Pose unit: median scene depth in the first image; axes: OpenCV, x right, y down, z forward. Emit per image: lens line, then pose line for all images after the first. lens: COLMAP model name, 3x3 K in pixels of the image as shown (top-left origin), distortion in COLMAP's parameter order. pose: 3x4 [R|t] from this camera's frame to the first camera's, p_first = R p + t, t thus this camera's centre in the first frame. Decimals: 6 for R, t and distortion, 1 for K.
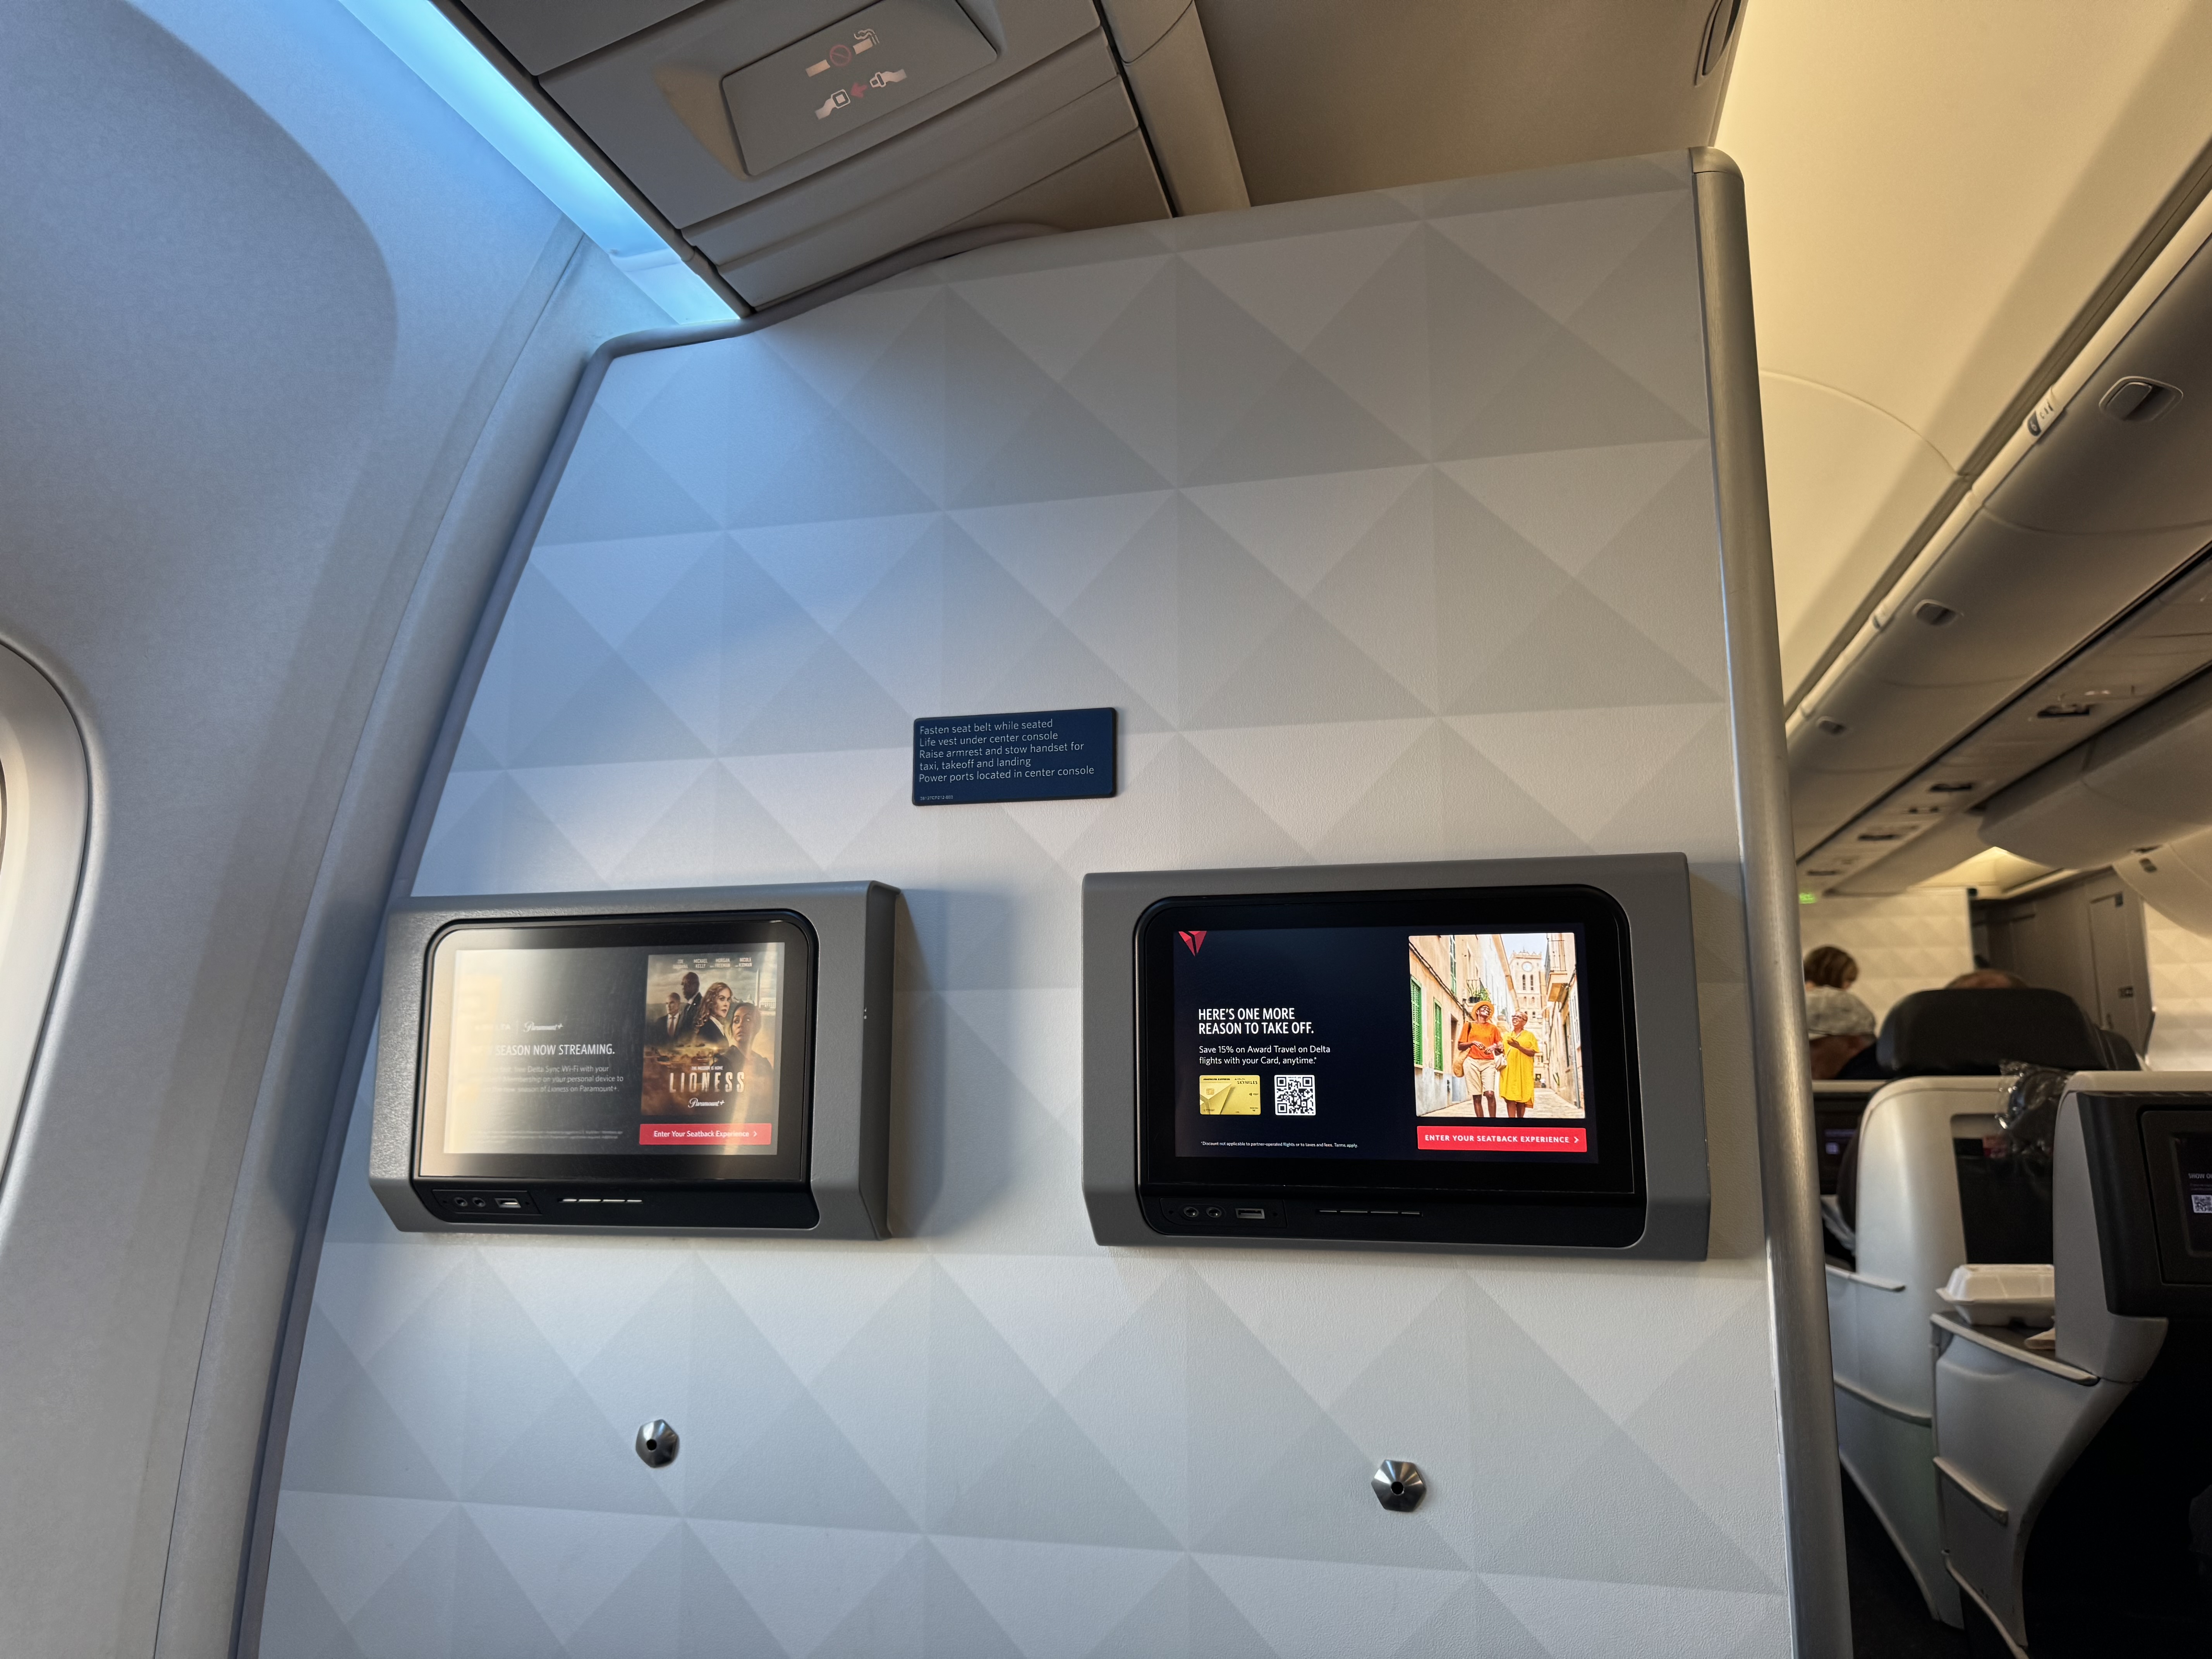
lens RADIAL K [[1635.0, 0, 1106.3], [0, 1635.0, 795.3], [0, 0, 1]] dist [0.028687, -0.027122]
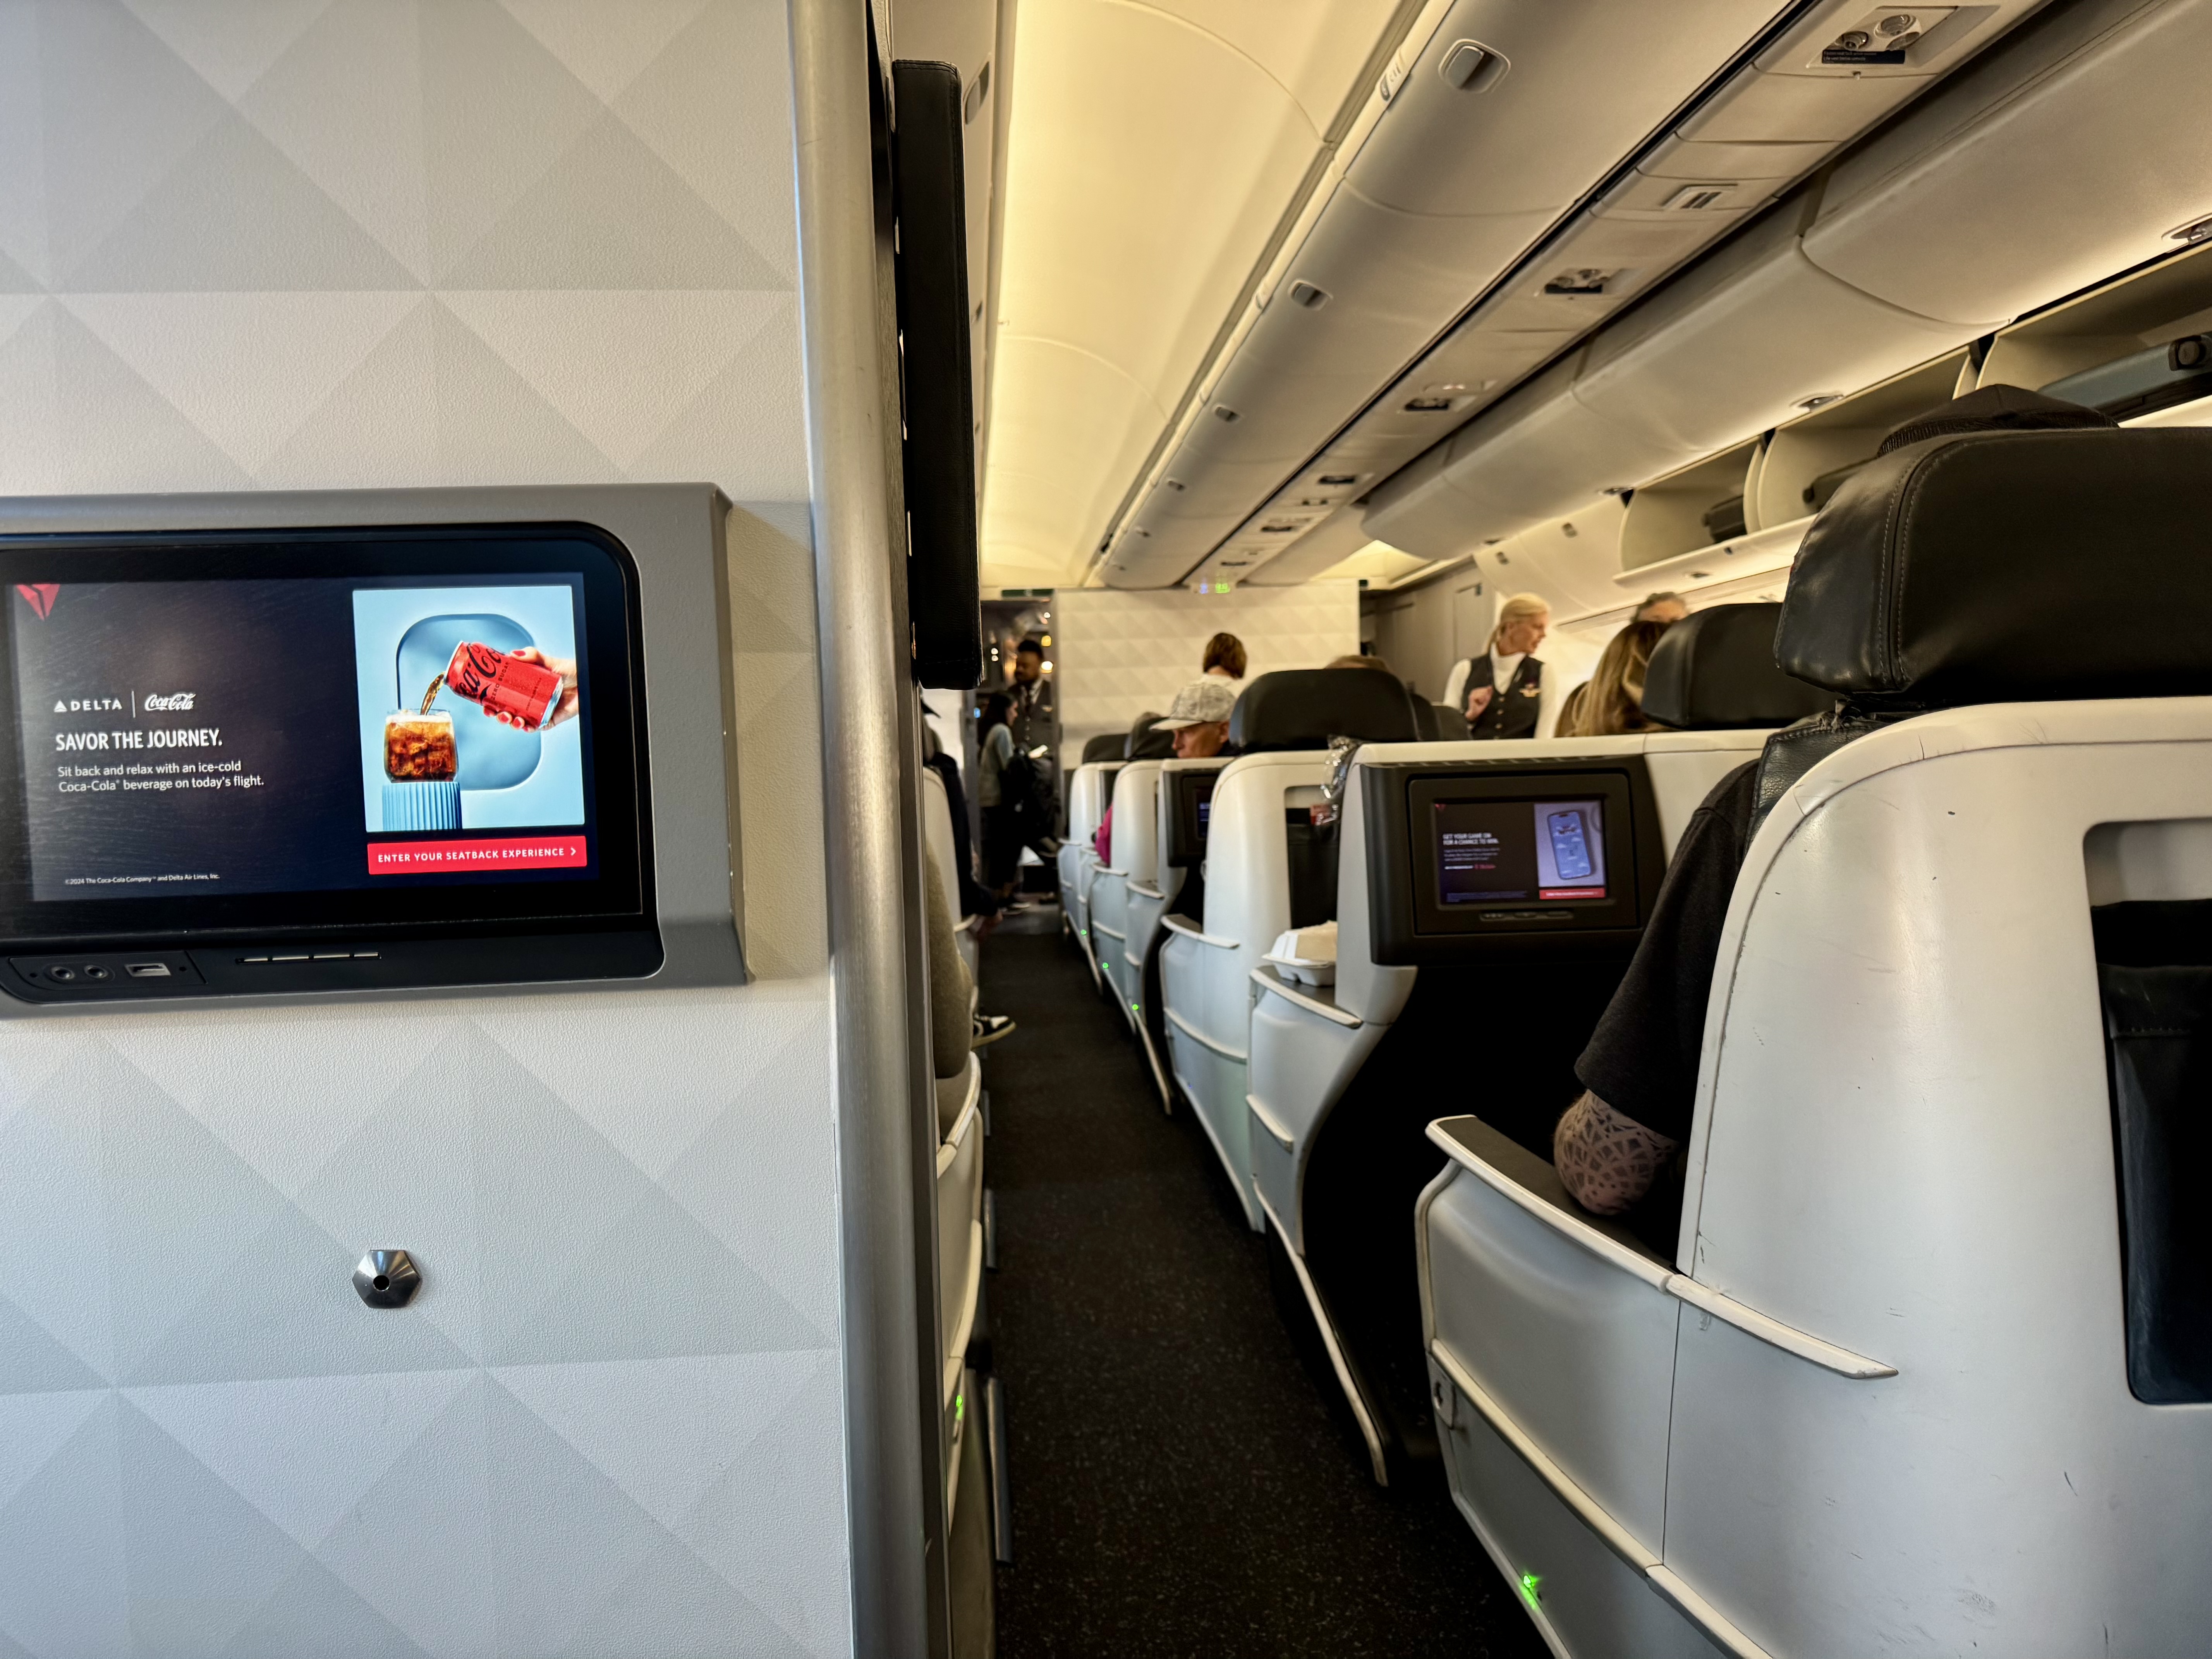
lens RADIAL K [[1606.6, 0, 1106.0], [0, 1606.6, 829.5], [0, 0, 1]] dist [0.095550, -0.100288]
pose [[0.951899, -0.041530, 0.303585, 0.086049], [-0.022545, 0.978594, 0.204561, 0.010354], [-0.305582, -0.201565, 0.930586, 0.059658]]
